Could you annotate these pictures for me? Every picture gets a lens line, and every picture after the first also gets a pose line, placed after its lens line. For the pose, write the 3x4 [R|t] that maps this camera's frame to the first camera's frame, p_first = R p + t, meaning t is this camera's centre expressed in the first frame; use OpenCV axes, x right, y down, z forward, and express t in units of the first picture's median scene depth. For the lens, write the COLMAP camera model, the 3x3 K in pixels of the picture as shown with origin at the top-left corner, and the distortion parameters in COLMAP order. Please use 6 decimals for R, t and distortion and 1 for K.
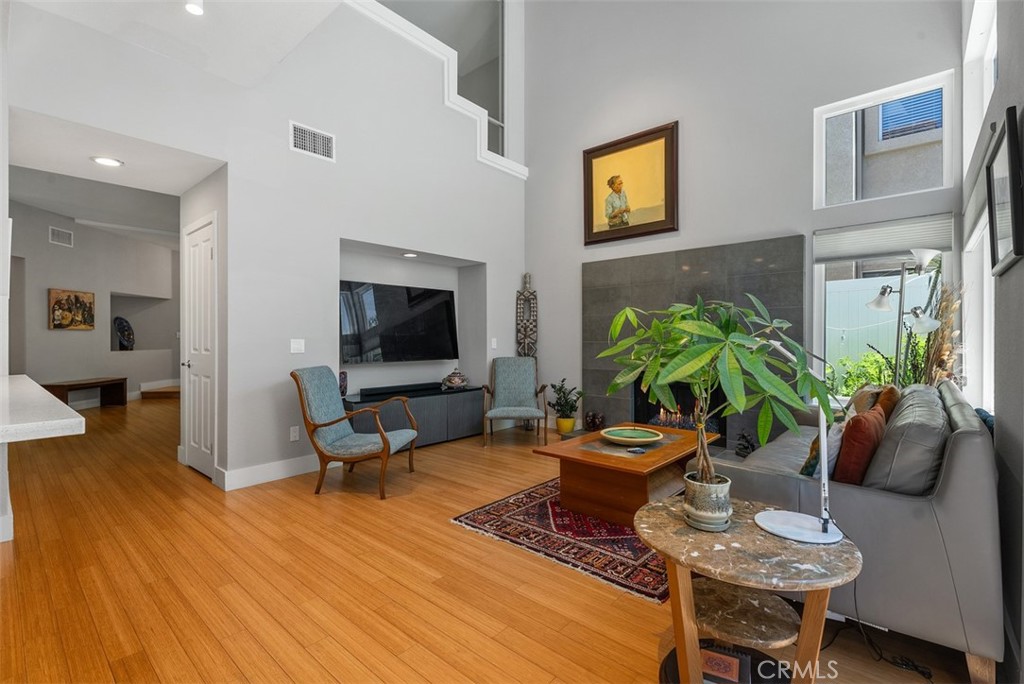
lens RADIAL K [[457.6, 0, 505.0], [0, 457.6, 339.2], [0, 0, 1]] dist [0.004729, -0.001736]
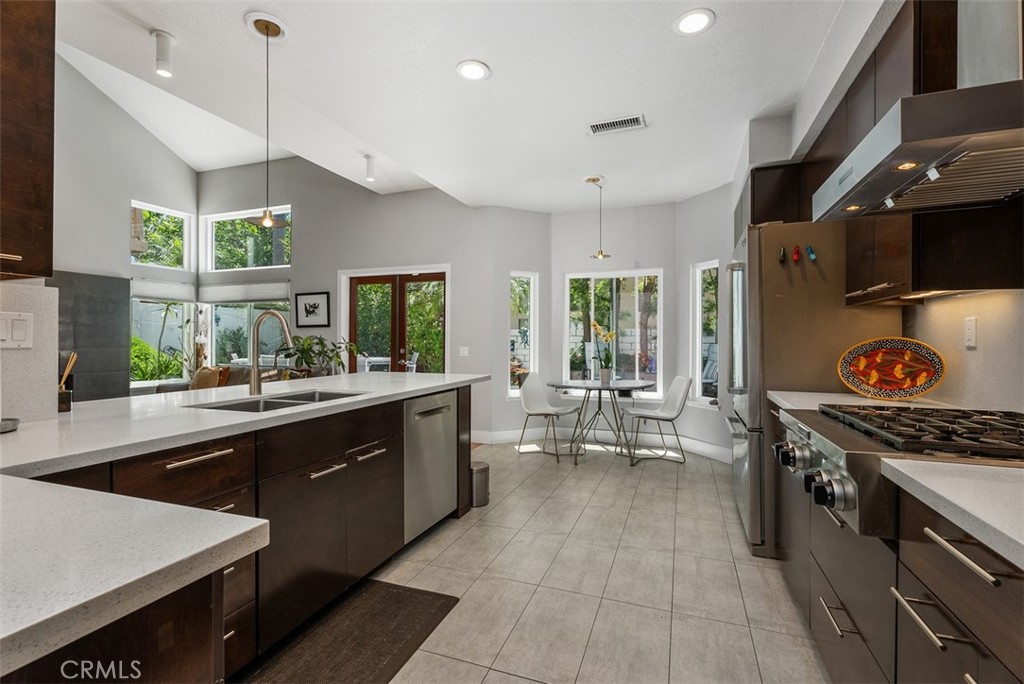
lens RADIAL K [[457.6, 0, 511.4], [0, 457.6, 341.2], [0, 0, 1]] dist [0.004729, -0.001736]
pose [[-0.367692, 0.001044, 0.929947, -1.223288], [-0.001250, 0.999998, -0.001617, -0.014841], [-0.929947, -0.001757, -0.367690, 0.344185]]
